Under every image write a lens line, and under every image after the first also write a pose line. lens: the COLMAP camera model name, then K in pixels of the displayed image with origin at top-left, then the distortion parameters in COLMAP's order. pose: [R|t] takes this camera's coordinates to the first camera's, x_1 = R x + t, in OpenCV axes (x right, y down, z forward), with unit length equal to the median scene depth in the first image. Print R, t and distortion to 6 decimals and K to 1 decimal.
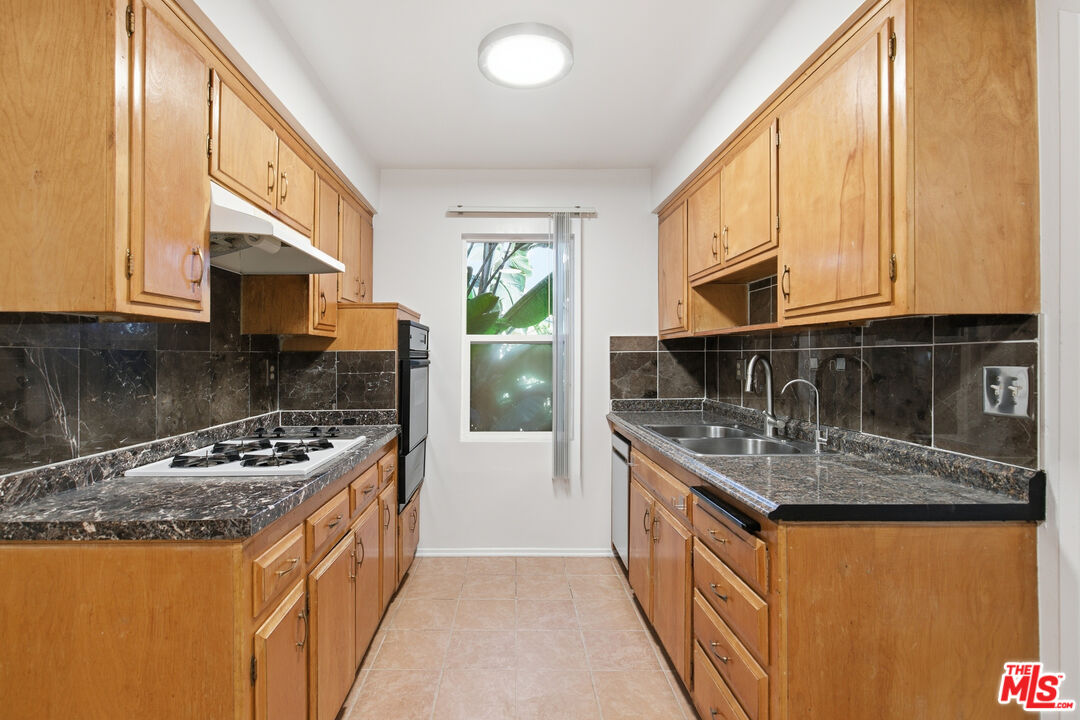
lens RADIAL K [[497.6, 0, 503.4], [0, 497.6, 353.1], [0, 0, 1]] dist [-0.001440, -0.001715]
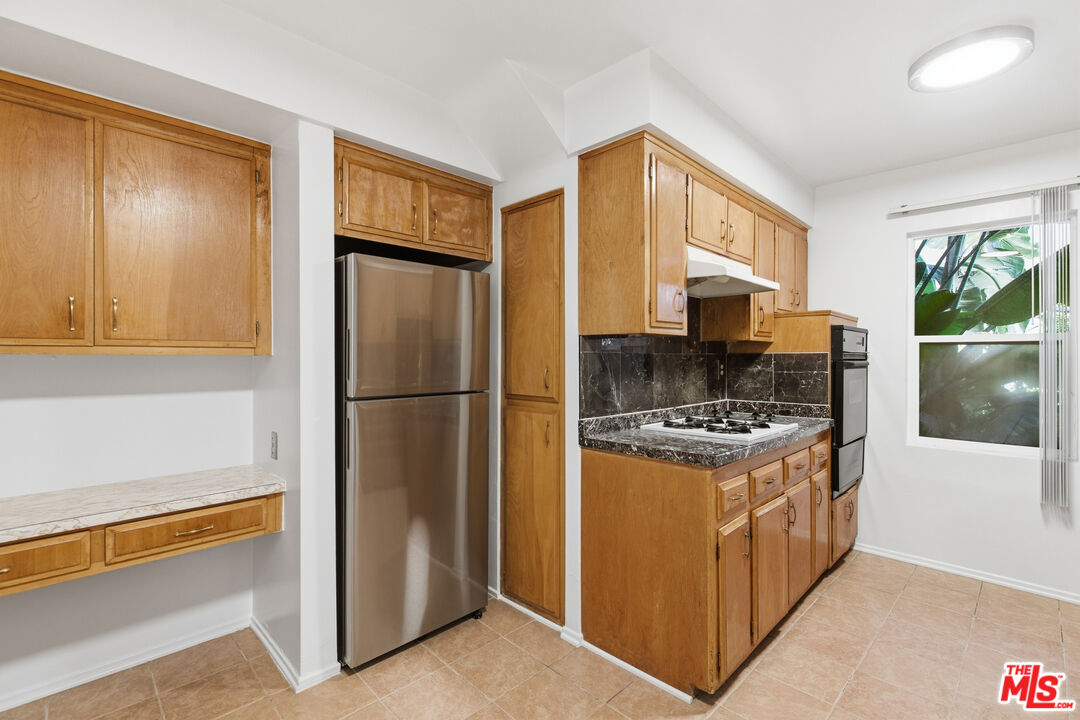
lens RADIAL K [[497.6, 0, 541.2], [0, 497.6, 350.1], [0, 0, 1]] dist [-0.001440, -0.001715]
pose [[0.720221, -0.005958, -0.693719, 0.125134], [0.000573, 0.999968, -0.007993, -0.003254], [0.693745, 0.005359, 0.720201, -0.338624]]
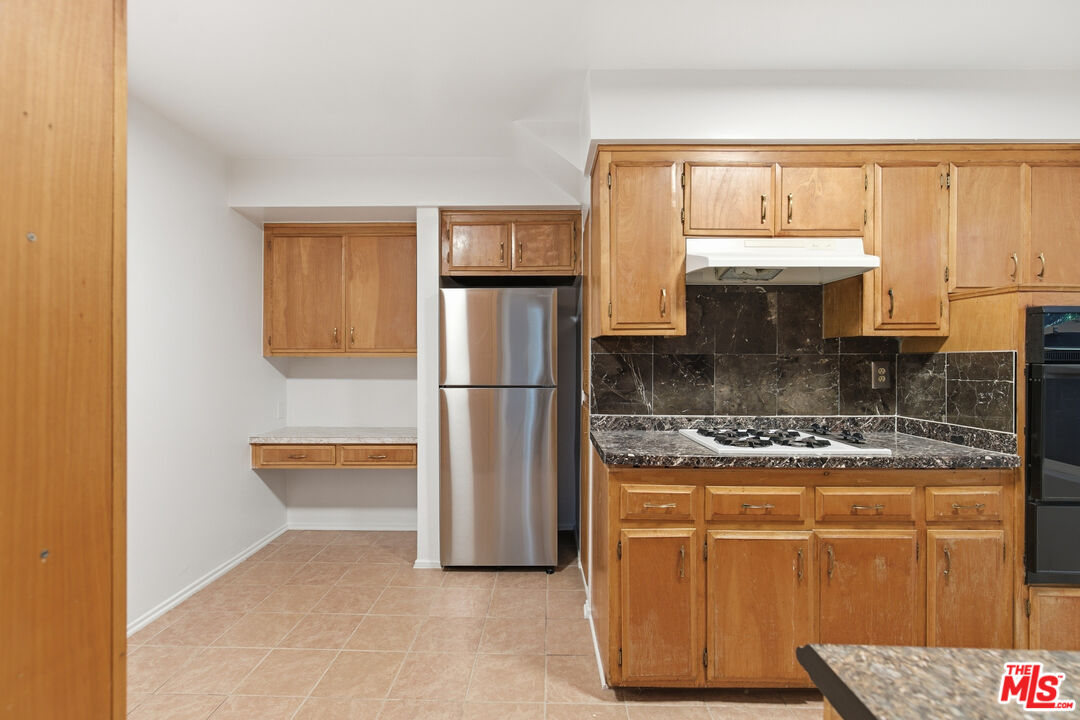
lens RADIAL K [[497.6, 0, 524.3], [0, 497.6, 354.9], [0, 0, 1]] dist [-0.001440, -0.001715]
pose [[-0.009485, -0.003039, -0.999950, 0.656866], [0.005182, 0.999982, -0.003088, -0.001367], [0.999942, -0.005211, -0.009469, 0.392171]]
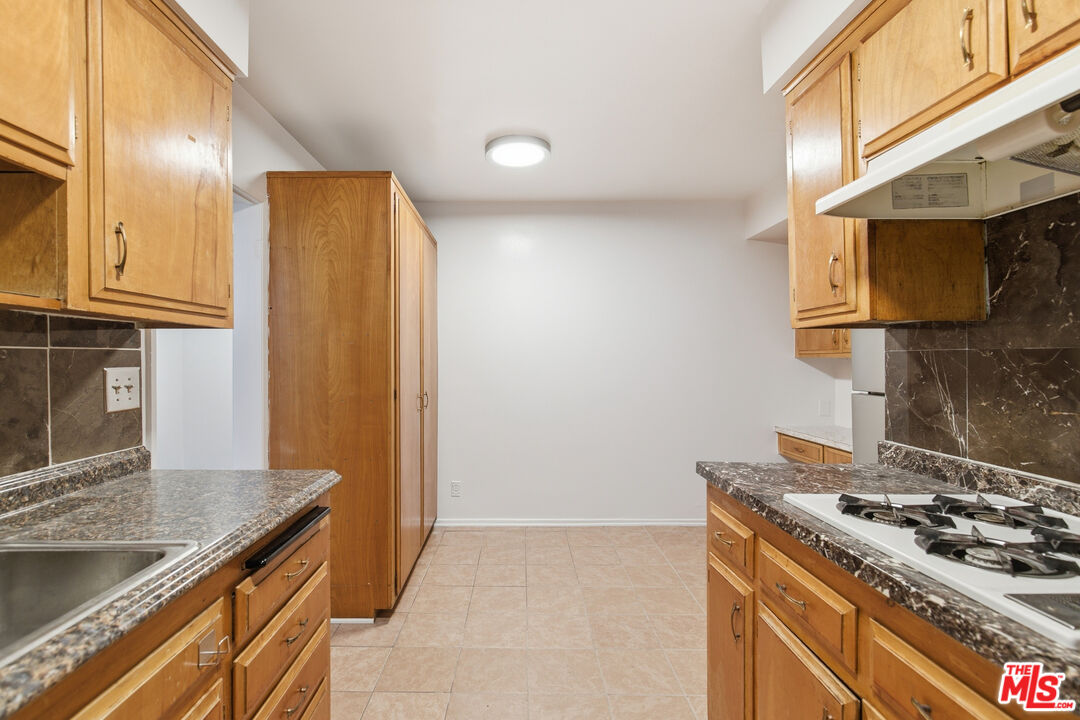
lens RADIAL K [[497.6, 0, 528.5], [0, 497.6, 357.0], [0, 0, 1]] dist [-0.001440, -0.001715]
pose [[-0.999131, 0.004126, -0.041469, 0.047434], [0.004620, 0.999920, -0.011811, 0.009509], [0.041417, -0.011992, -0.999070, 1.379907]]
